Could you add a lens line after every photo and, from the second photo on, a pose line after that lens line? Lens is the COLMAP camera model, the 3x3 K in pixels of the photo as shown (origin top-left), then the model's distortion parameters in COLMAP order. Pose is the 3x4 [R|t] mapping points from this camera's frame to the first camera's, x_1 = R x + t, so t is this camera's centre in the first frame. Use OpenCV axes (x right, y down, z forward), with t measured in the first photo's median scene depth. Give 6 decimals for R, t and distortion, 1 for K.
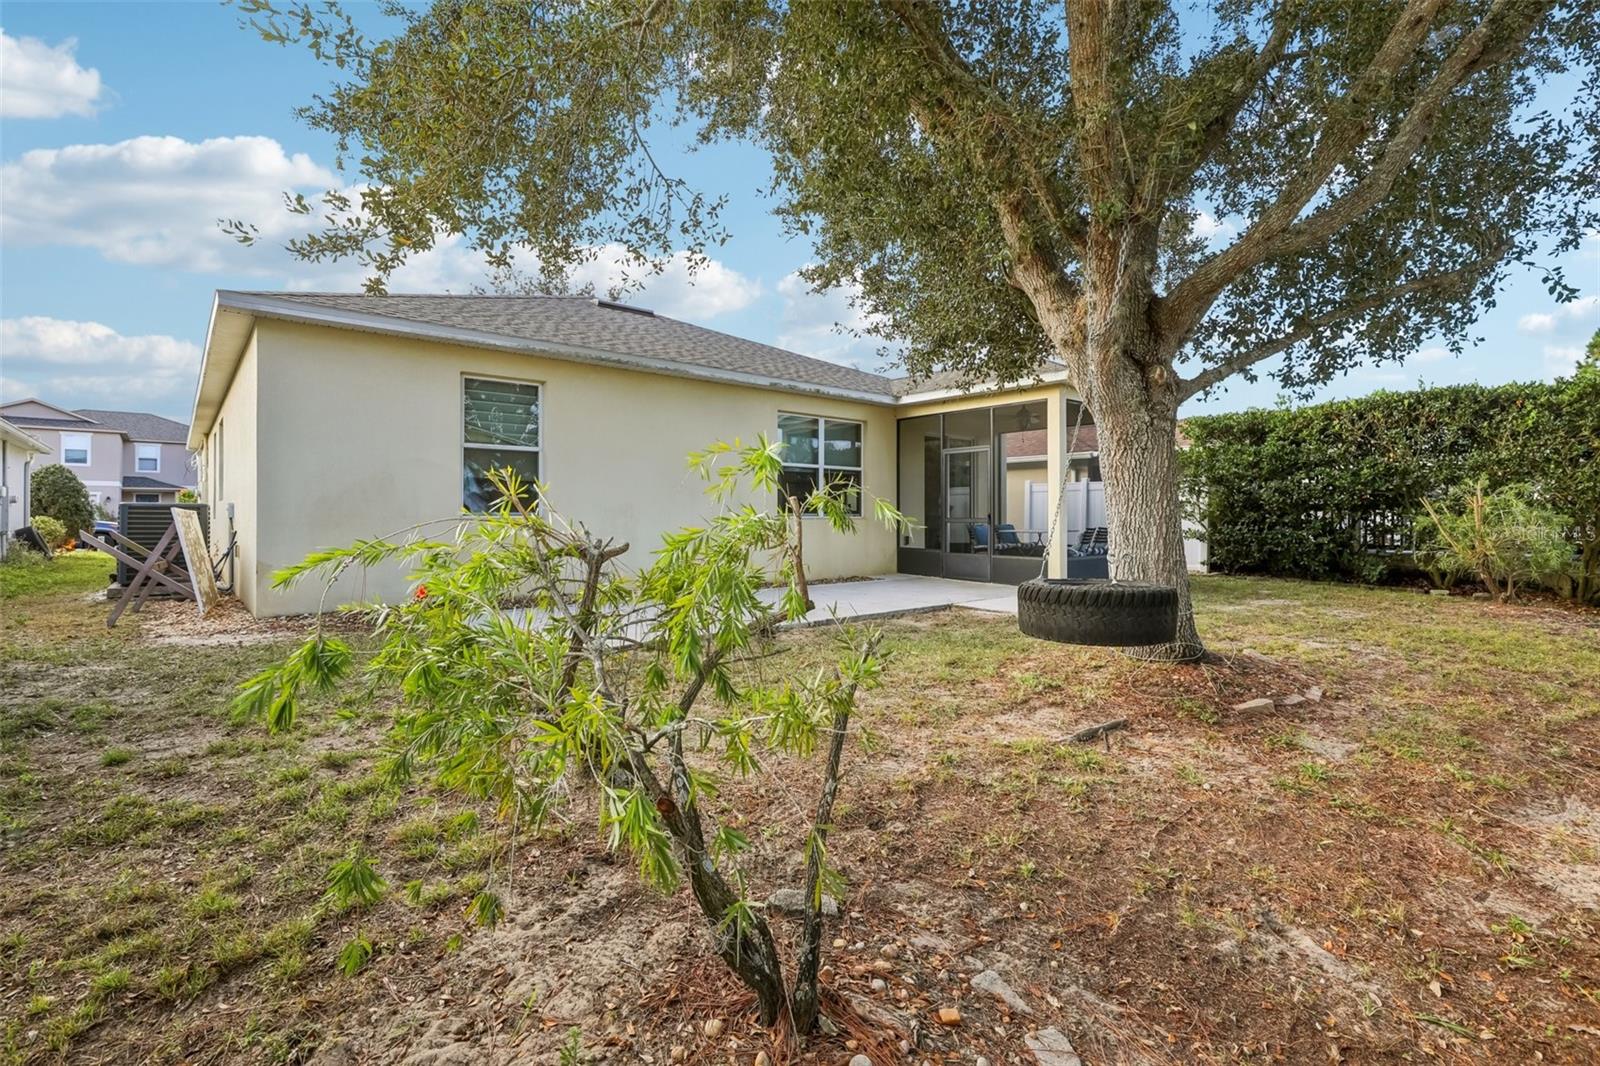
lens RADIAL K [[734.5, 0, 787.1], [0, 734.5, 524.9], [0, 0, 1]] dist [-0.006081, 0.002883]
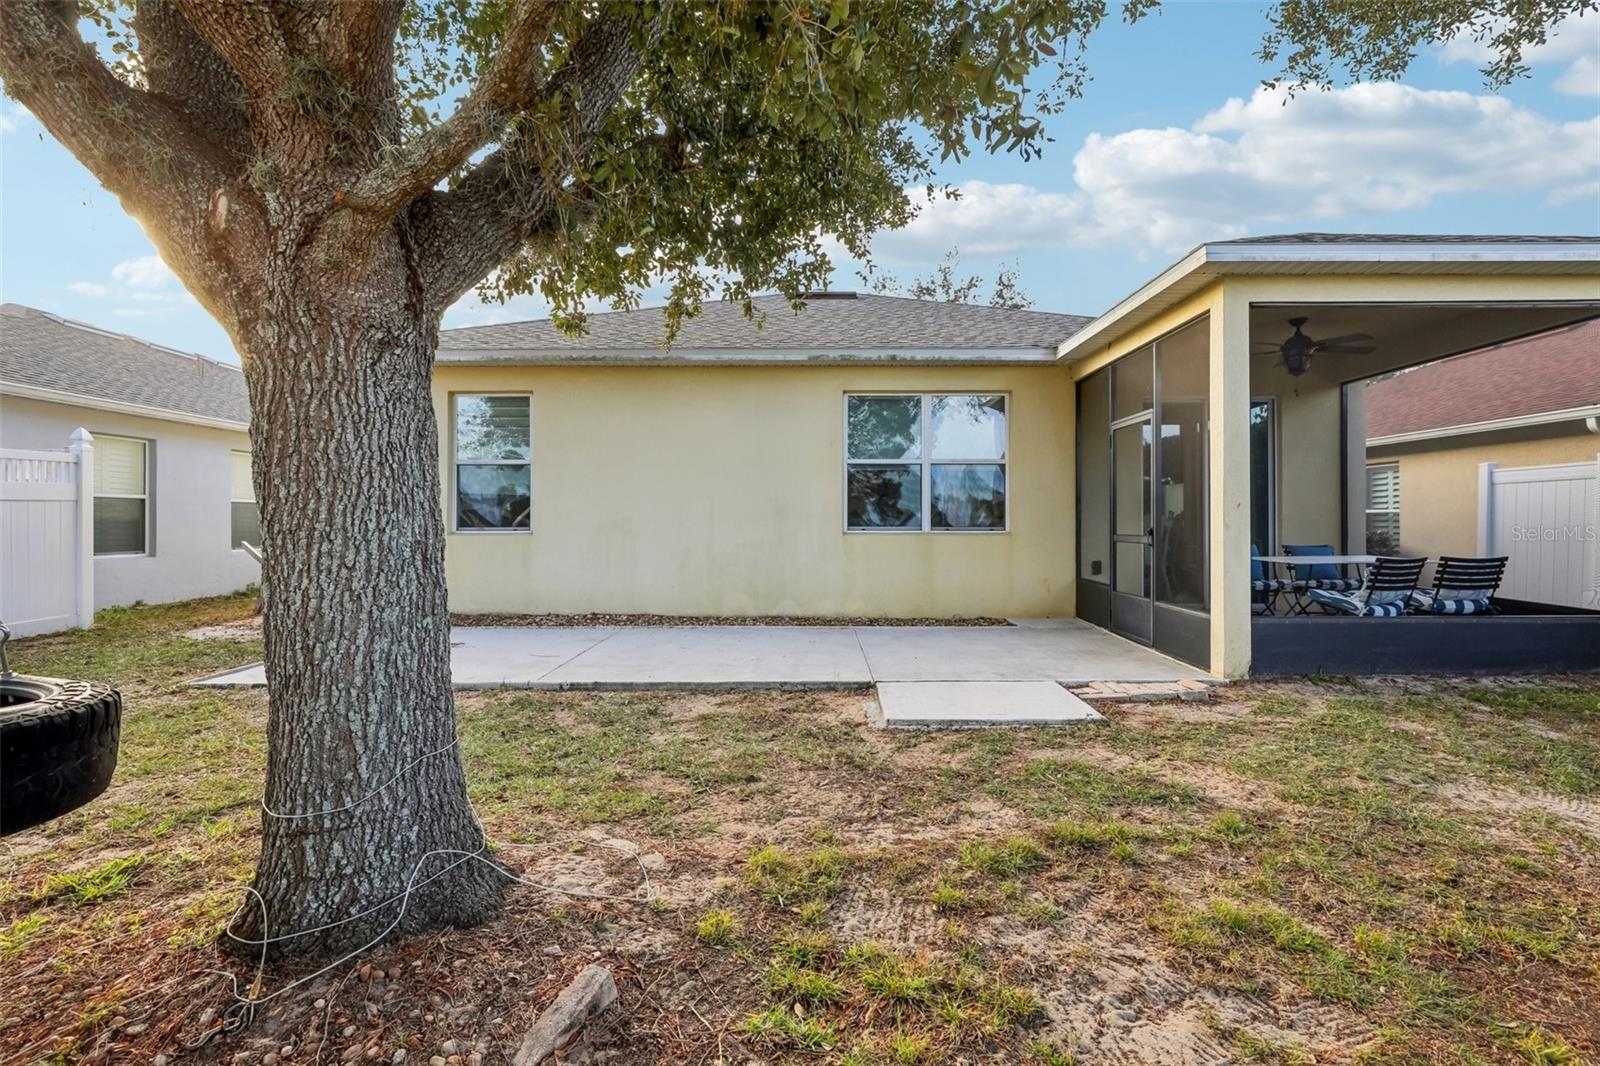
lens RADIAL K [[734.5, 0, 801.6], [0, 734.5, 532.8], [0, 0, 1]] dist [-0.006081, 0.002883]
pose [[0.766411, -0.000849, -0.642350, 0.401770], [-0.003017, 0.999983, -0.004921, -0.005974], [0.642343, 0.005709, 0.766396, 0.360570]]
